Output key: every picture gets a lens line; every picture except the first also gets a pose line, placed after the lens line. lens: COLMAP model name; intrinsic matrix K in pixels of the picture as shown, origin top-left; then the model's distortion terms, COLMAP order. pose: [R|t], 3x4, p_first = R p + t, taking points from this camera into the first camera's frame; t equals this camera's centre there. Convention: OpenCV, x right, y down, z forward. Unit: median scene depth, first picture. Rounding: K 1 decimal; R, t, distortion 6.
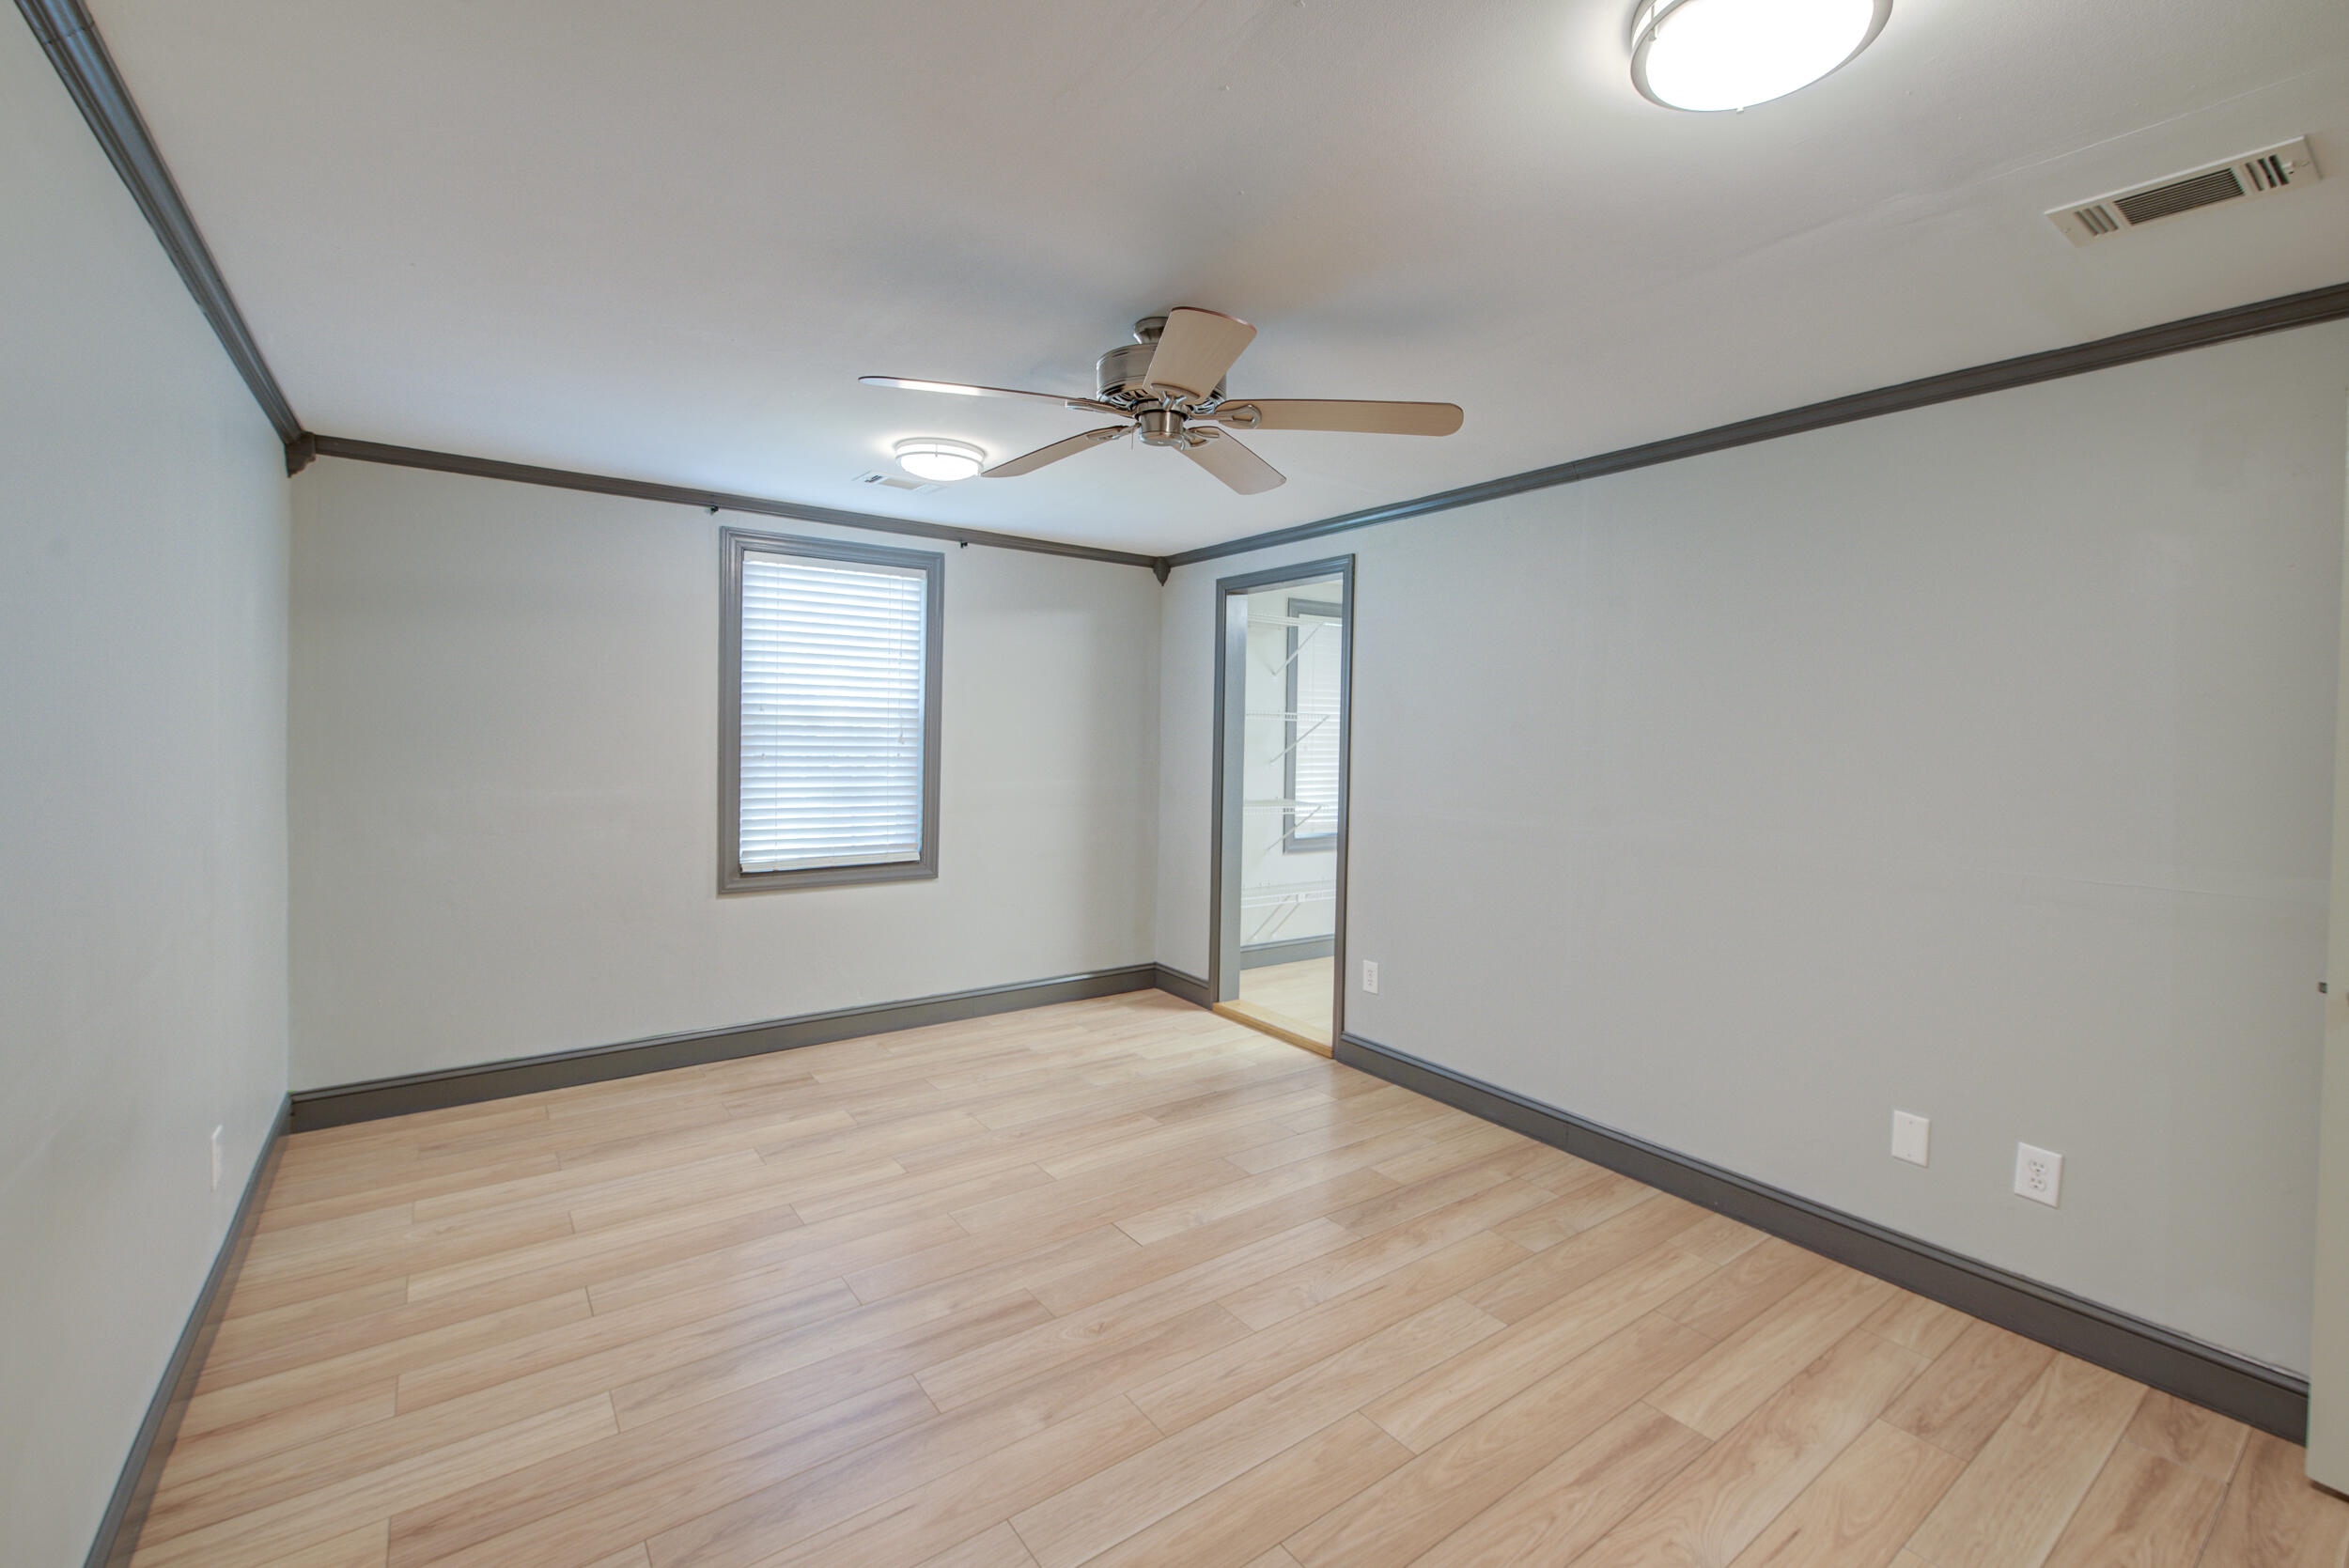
lens RADIAL K [[984.3, 0, 1225.9], [0, 984.3, 755.7], [0, 0, 1]] dist [0.007339, -0.000583]
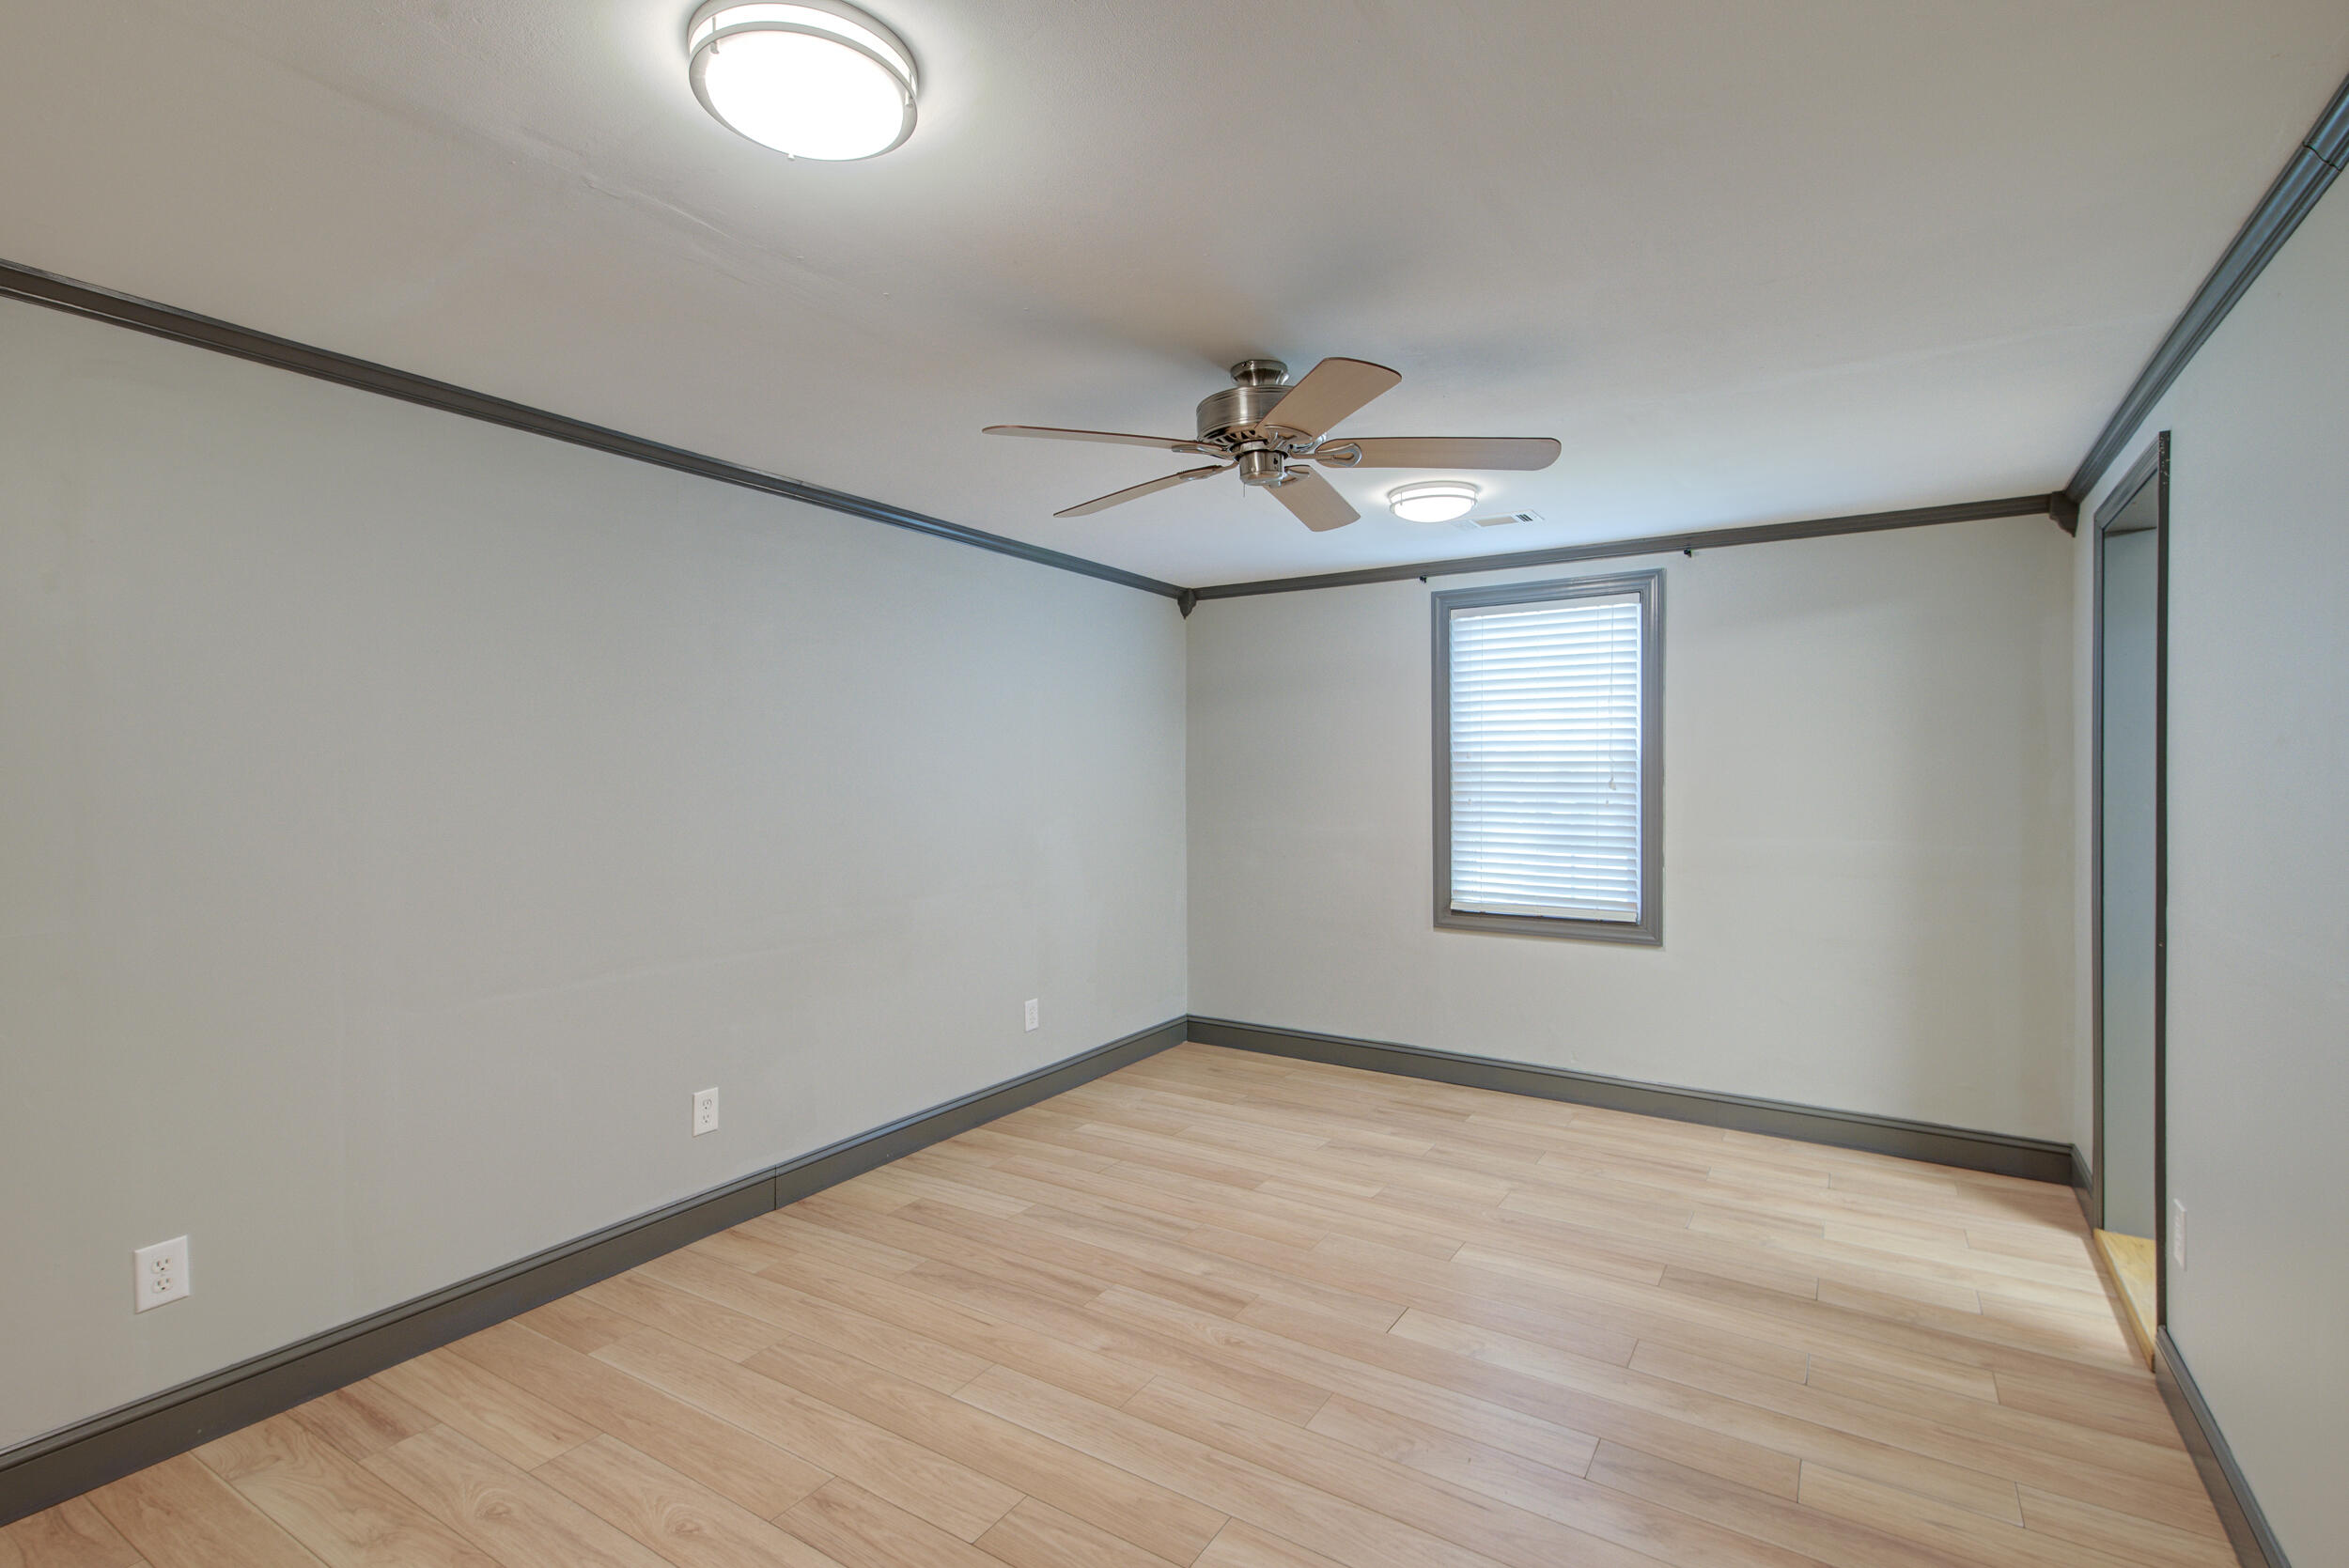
lens RADIAL K [[1114.4, 0, 1167.4], [0, 1114.4, 800.9], [0, 0, 1]] dist [0.001781, 0.000937]
pose [[0.340537, 0.006905, -0.940206, 0.570132], [-0.024103, 0.999709, -0.001388, 0.010854], [0.939922, 0.023134, 0.340604, 0.318138]]
